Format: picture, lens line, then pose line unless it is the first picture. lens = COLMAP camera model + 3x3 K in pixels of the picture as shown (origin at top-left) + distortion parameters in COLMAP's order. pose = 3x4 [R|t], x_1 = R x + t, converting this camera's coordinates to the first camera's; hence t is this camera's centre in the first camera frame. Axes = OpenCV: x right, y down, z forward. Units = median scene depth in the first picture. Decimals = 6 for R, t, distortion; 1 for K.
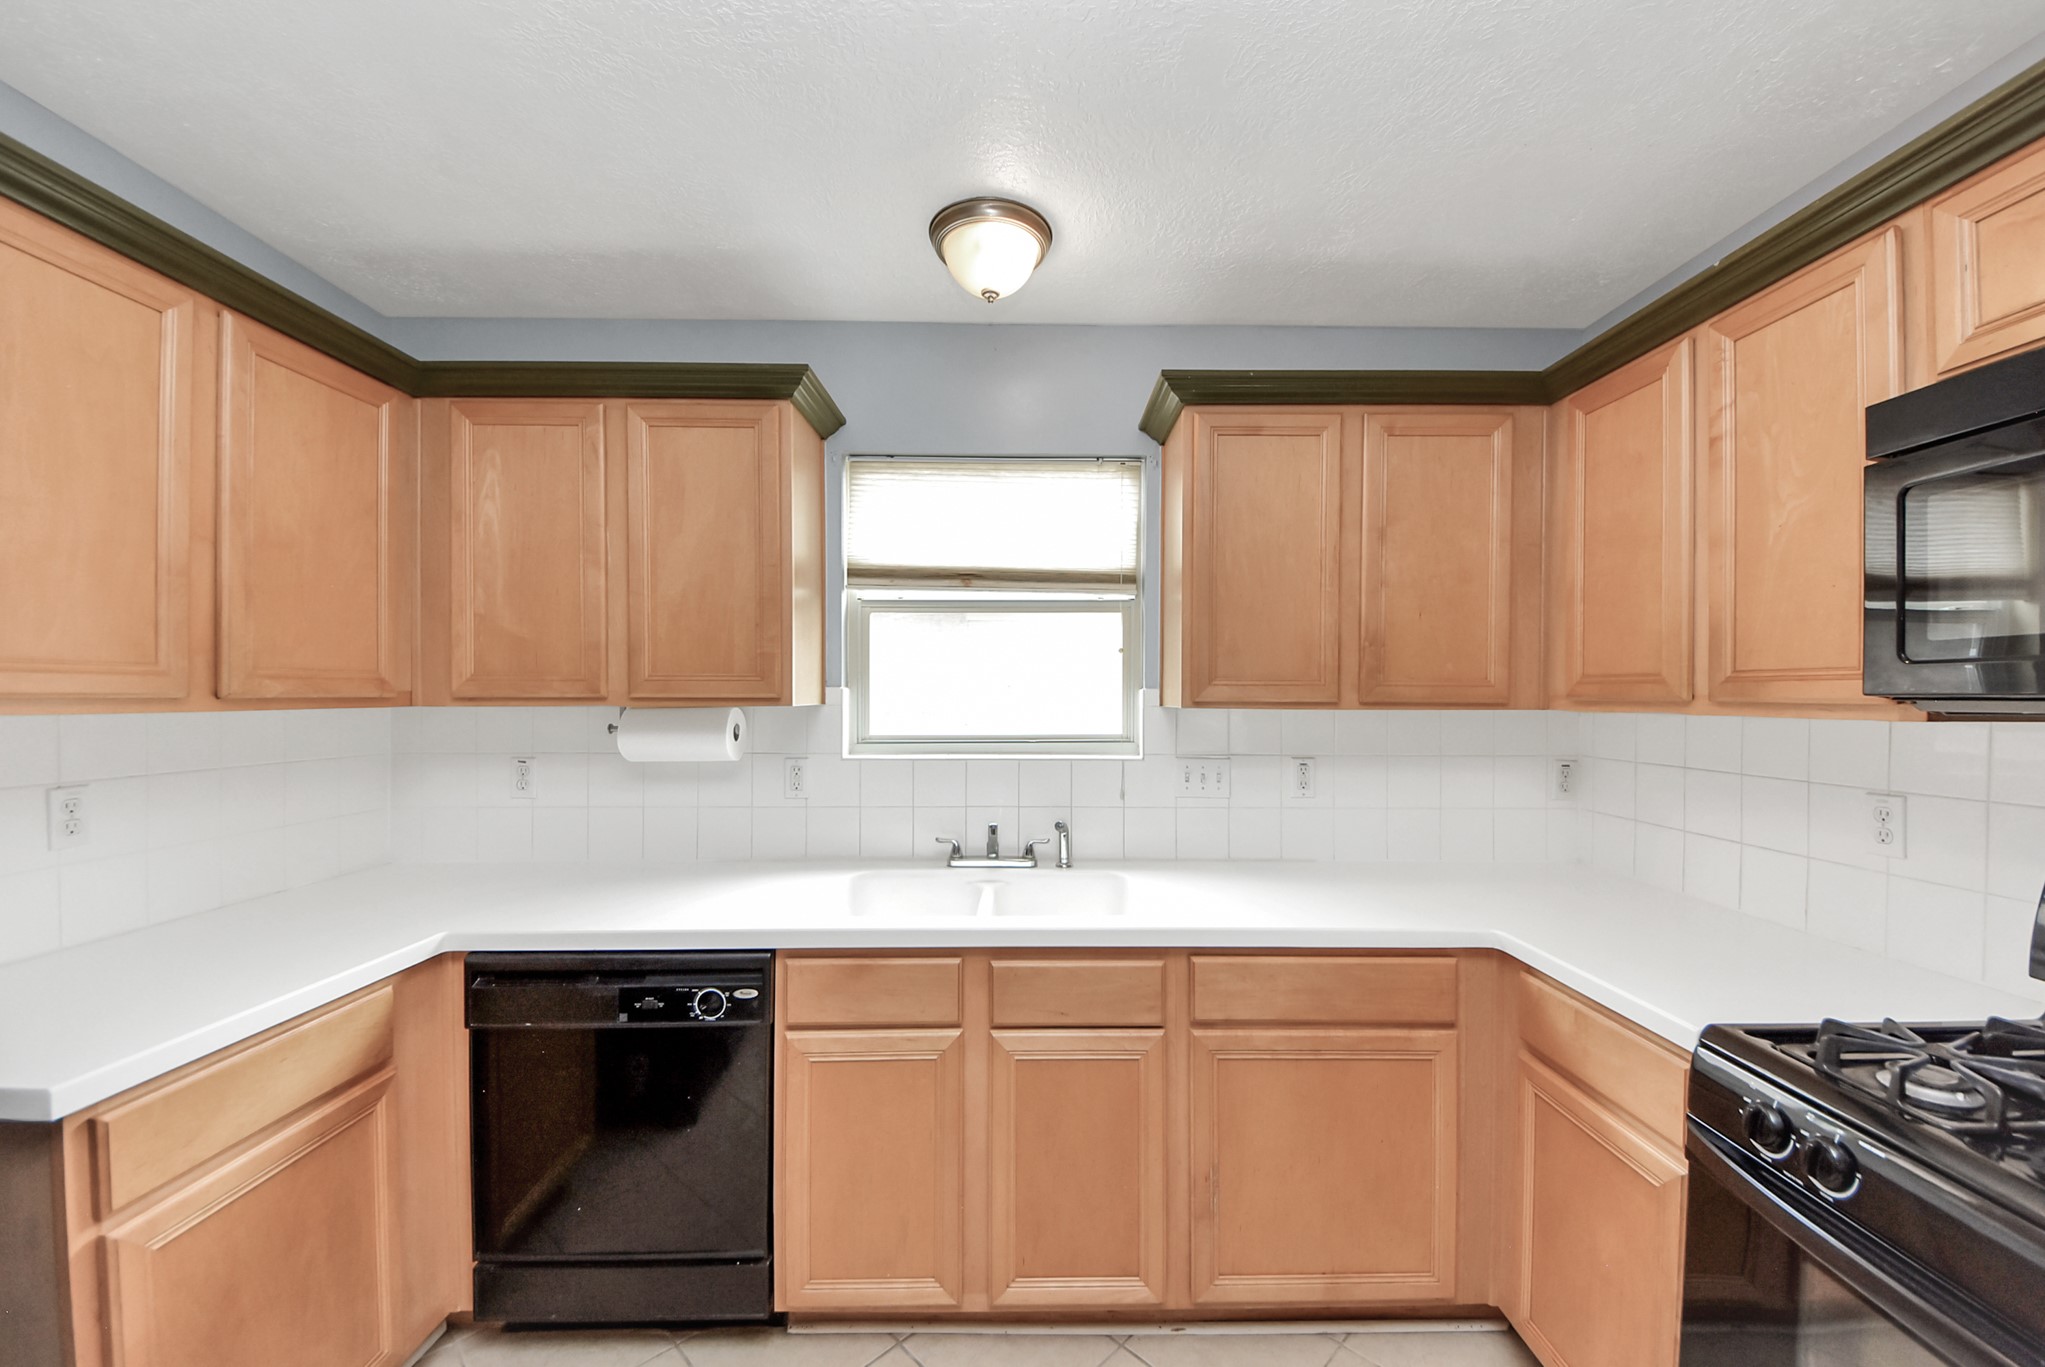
lens RADIAL K [[758.6, 0, 1032.9], [0, 758.6, 697.9], [0, 0, 1]] dist [0.013501, -0.011409]
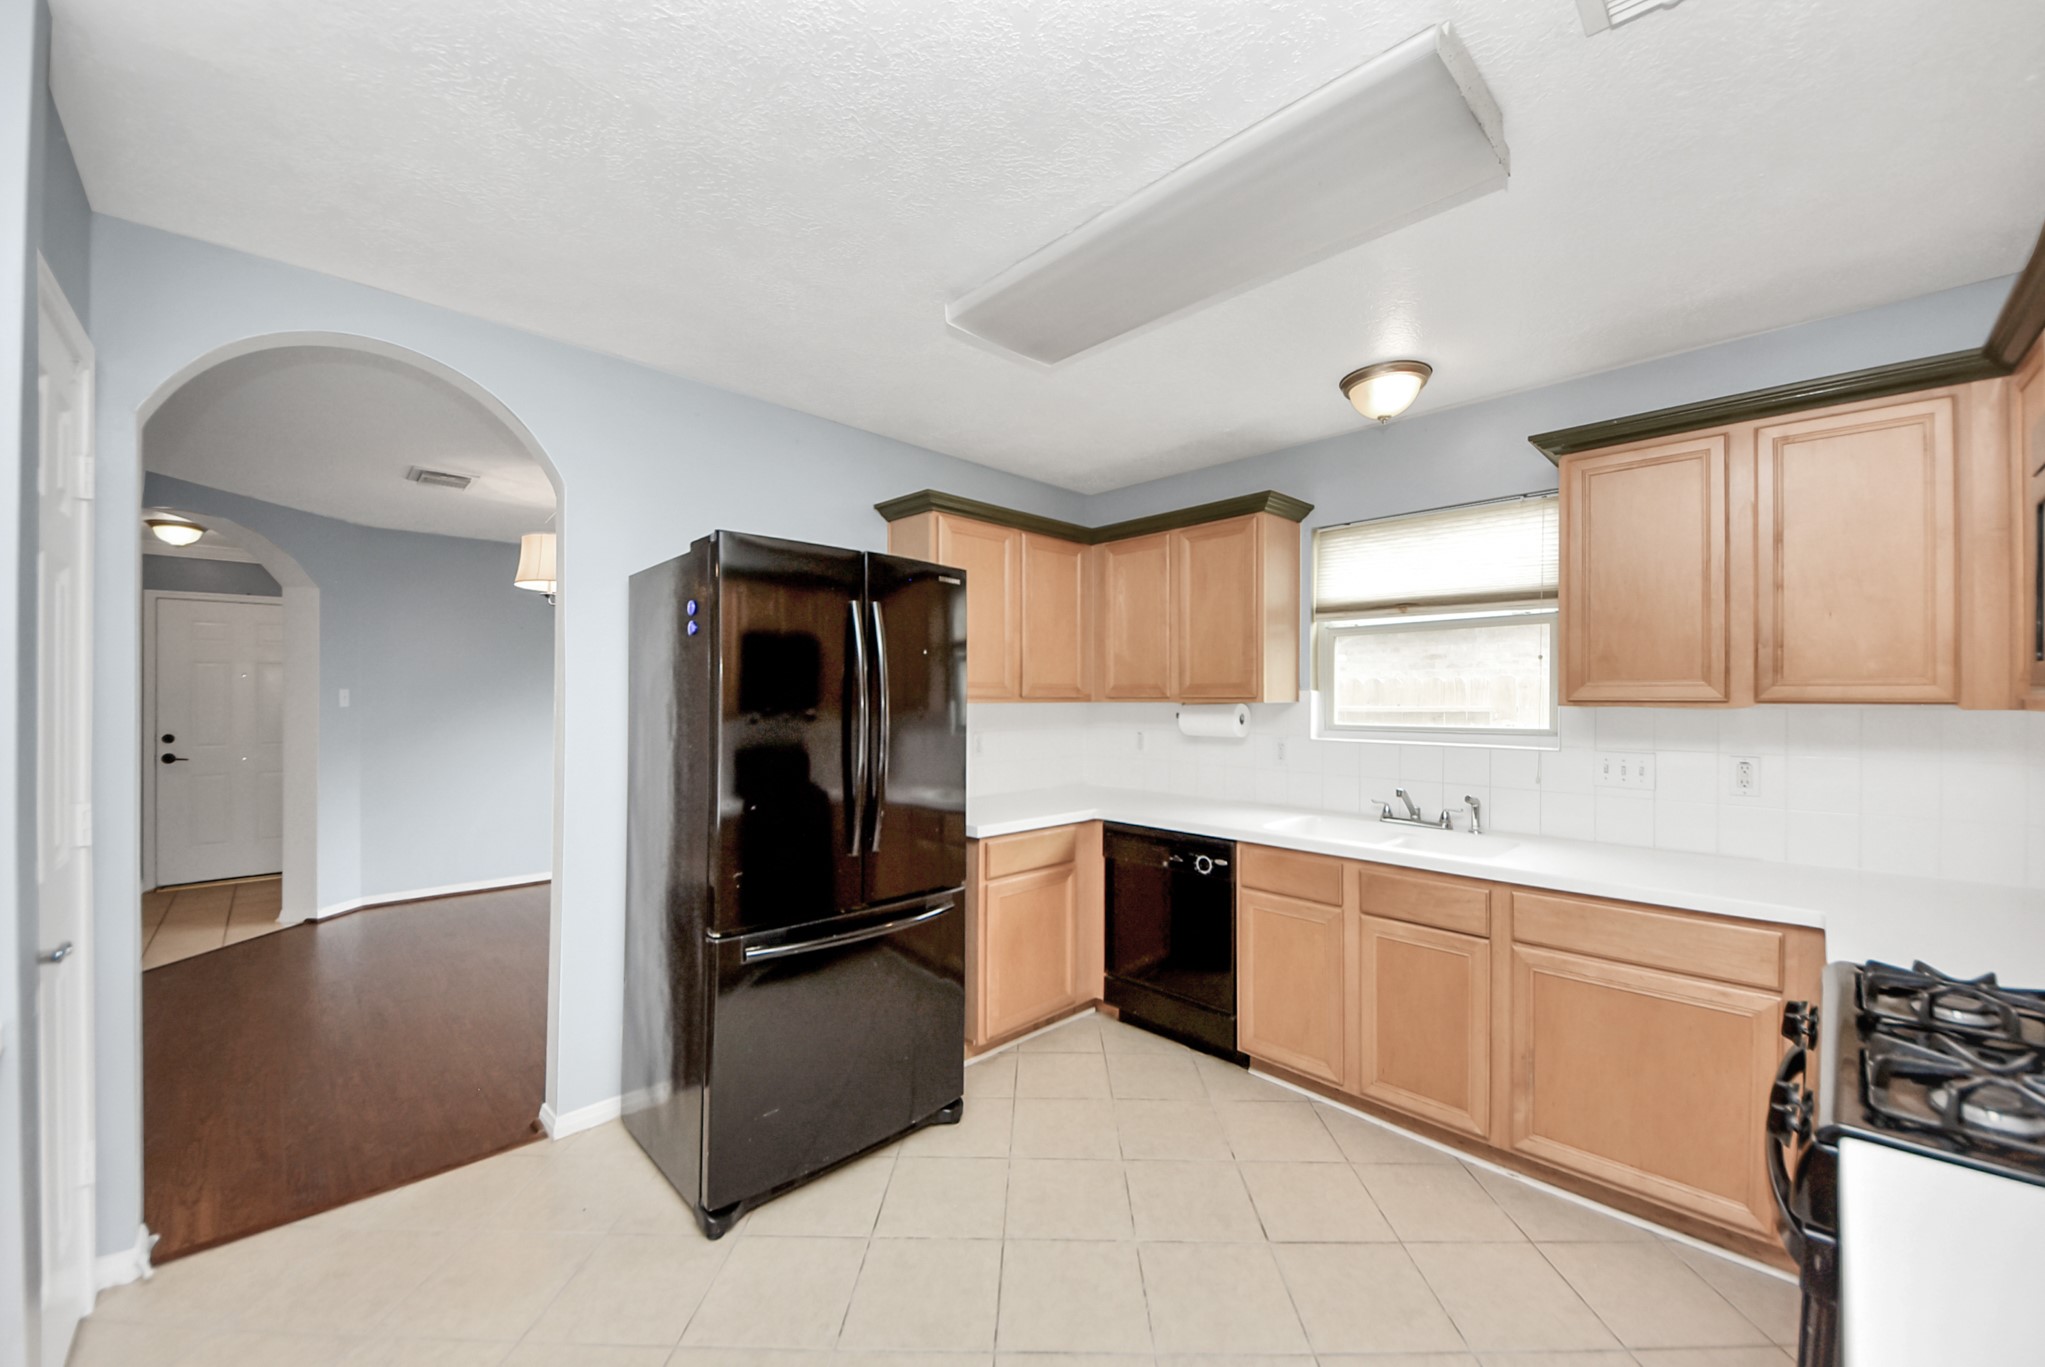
lens RADIAL K [[758.6, 0, 1032.9], [0, 758.6, 697.9], [0, 0, 1]] dist [0.013501, -0.011409]
pose [[0.682280, -0.001762, -0.731089, 0.533224], [-0.001062, 0.999994, -0.003402, 0.007500], [0.731090, 0.003098, 0.682274, -0.461180]]
